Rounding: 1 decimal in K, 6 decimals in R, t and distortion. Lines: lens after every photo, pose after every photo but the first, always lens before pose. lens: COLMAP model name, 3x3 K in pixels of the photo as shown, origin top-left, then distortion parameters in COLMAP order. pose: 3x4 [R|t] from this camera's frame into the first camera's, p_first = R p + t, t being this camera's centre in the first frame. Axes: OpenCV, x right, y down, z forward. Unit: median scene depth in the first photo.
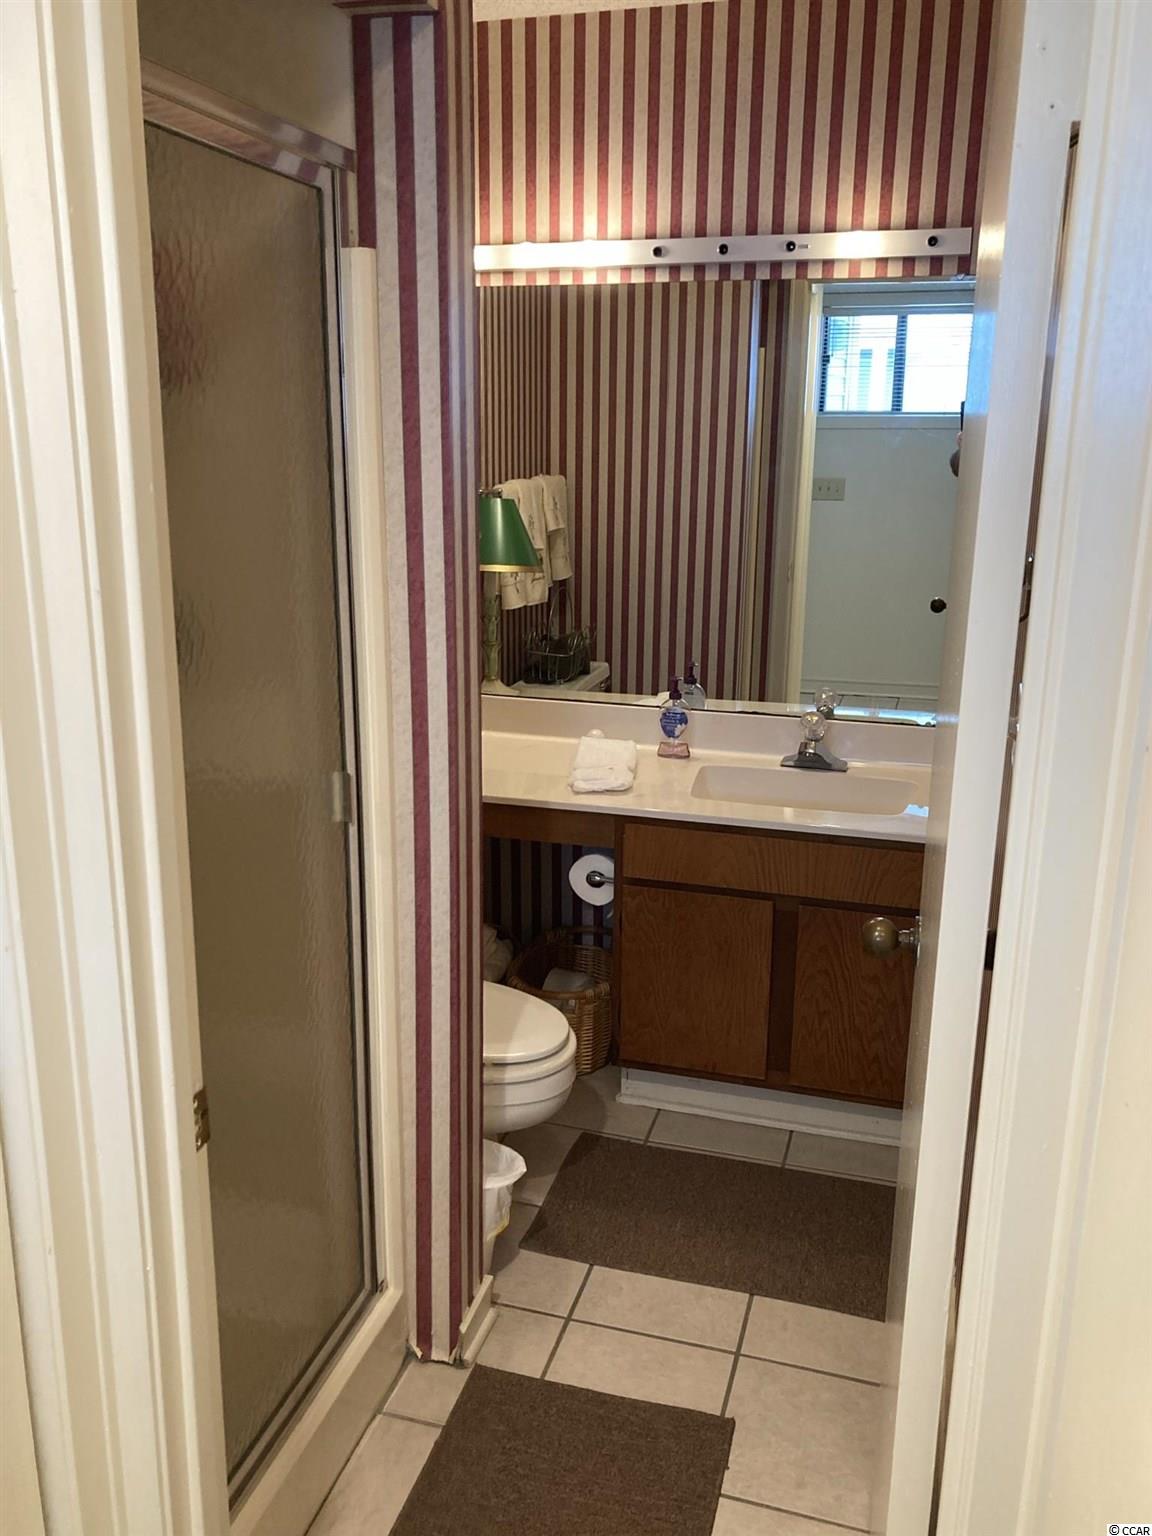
lens RADIAL K [[1274.2, 0, 576.0], [0, 1274.2, 768.0], [0, 0, 1]] dist [0.038043, -0.000998]
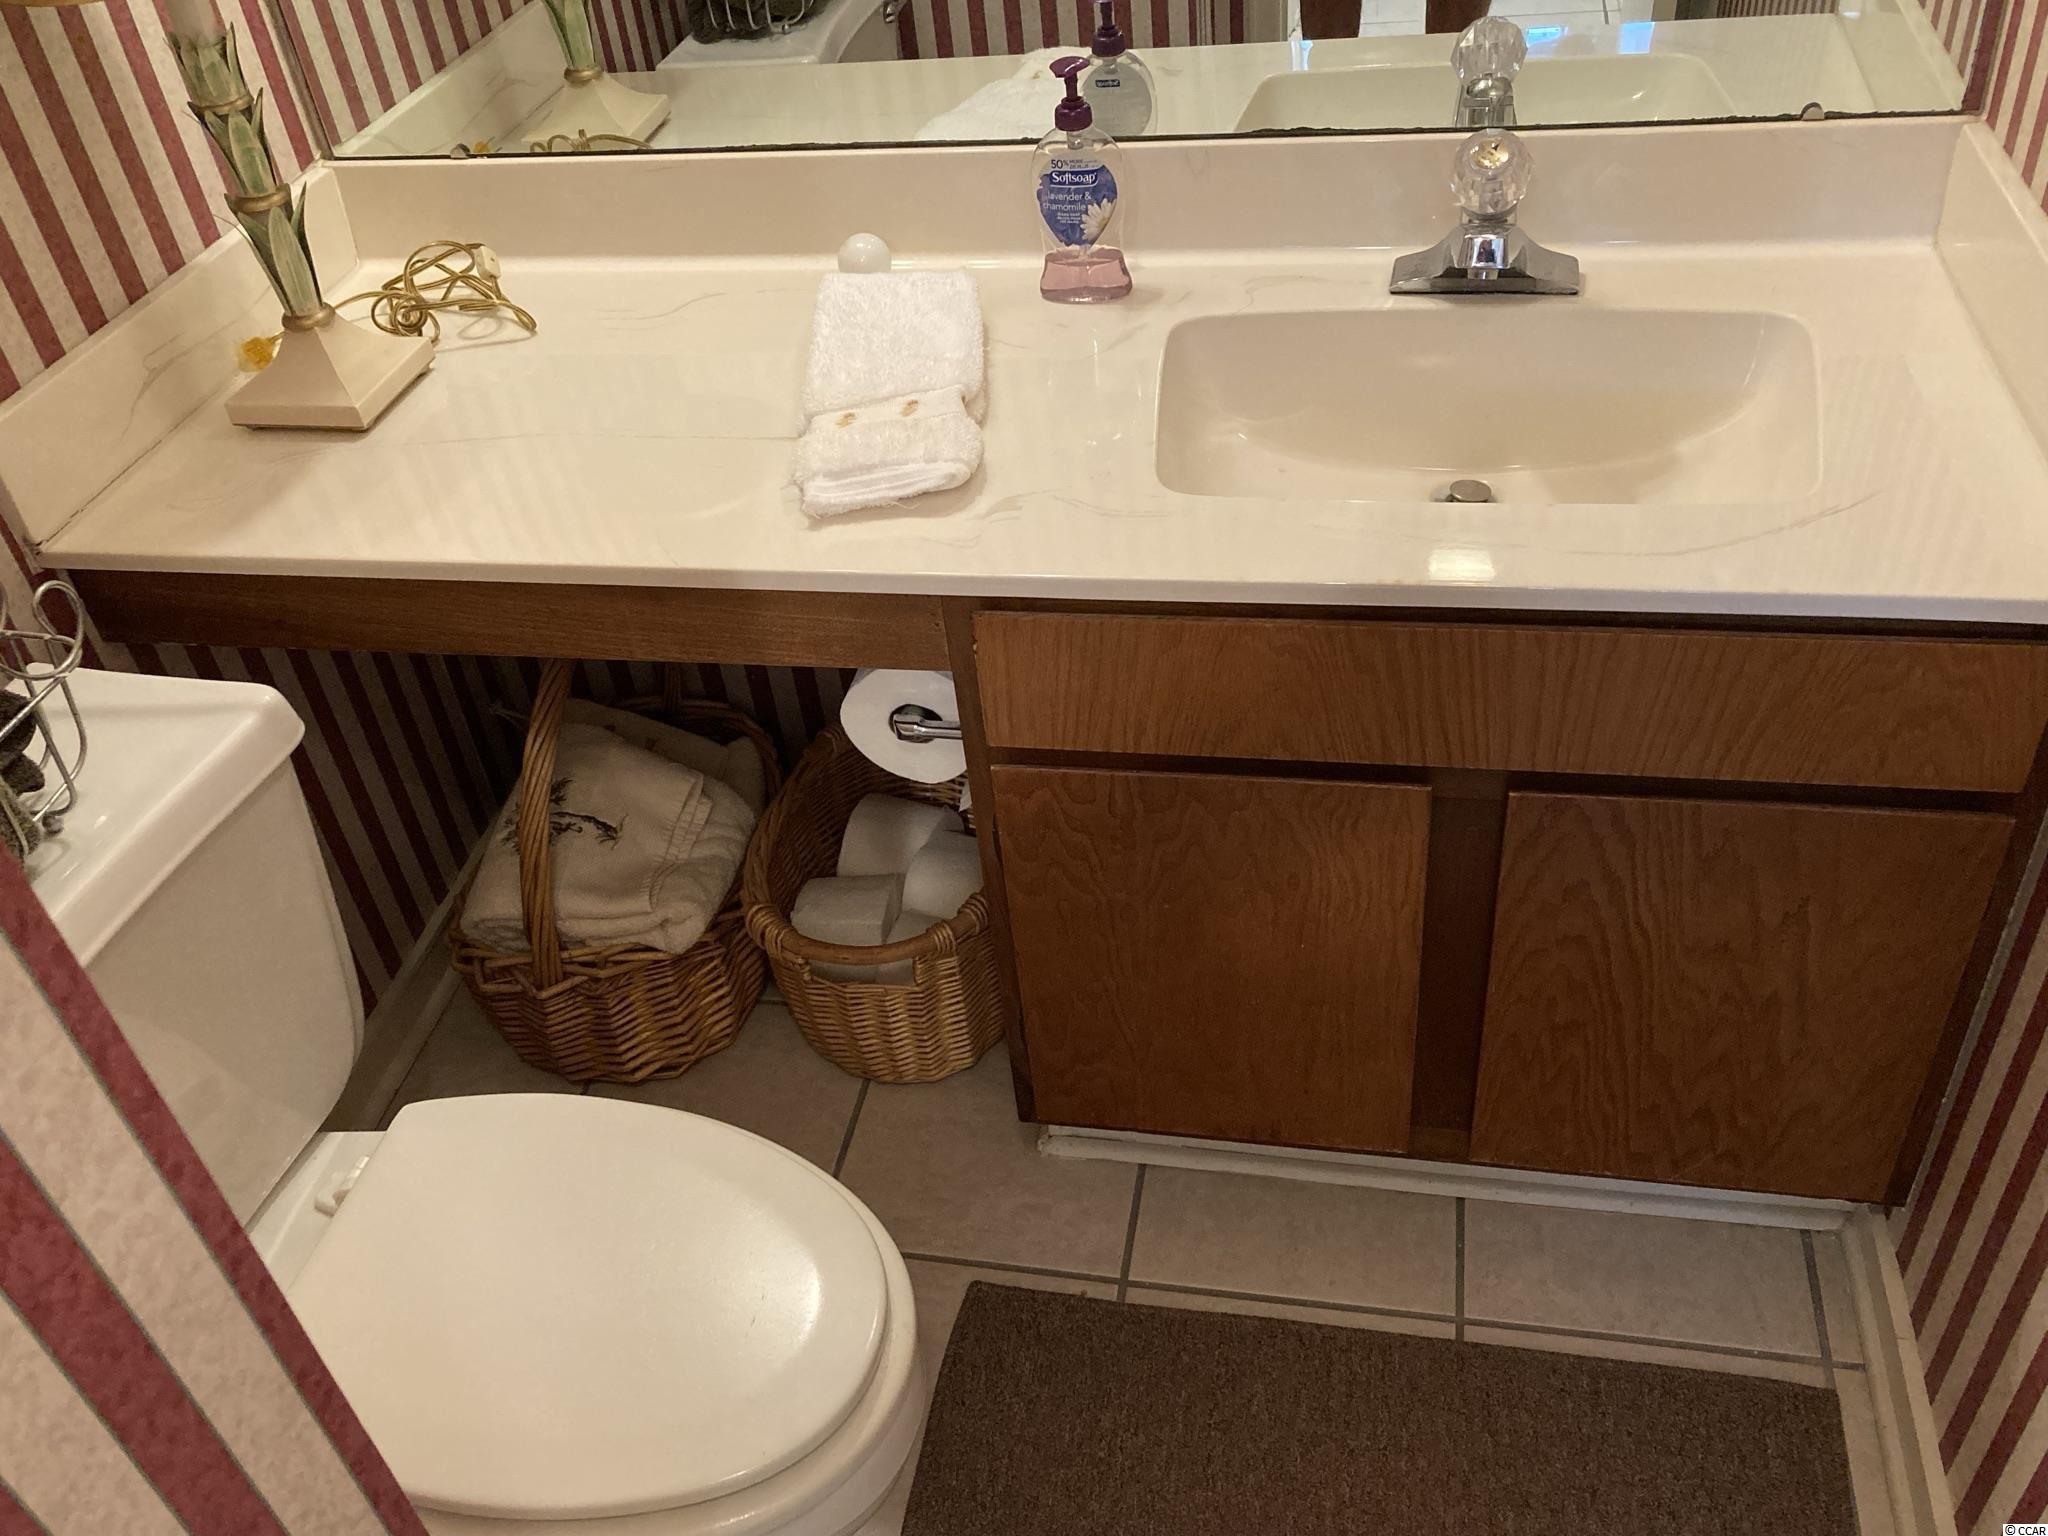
lens RADIAL K [[1698.9, 0, 1024.0], [0, 1698.9, 768.0], [0, 0, 1]] dist [0.038043, -0.000998]
pose [[0.990941, -0.134059, 0.008033, 0.040668], [0.119498, 0.907446, 0.402817, -0.091021], [-0.061291, -0.398208, 0.915245, 0.553075]]
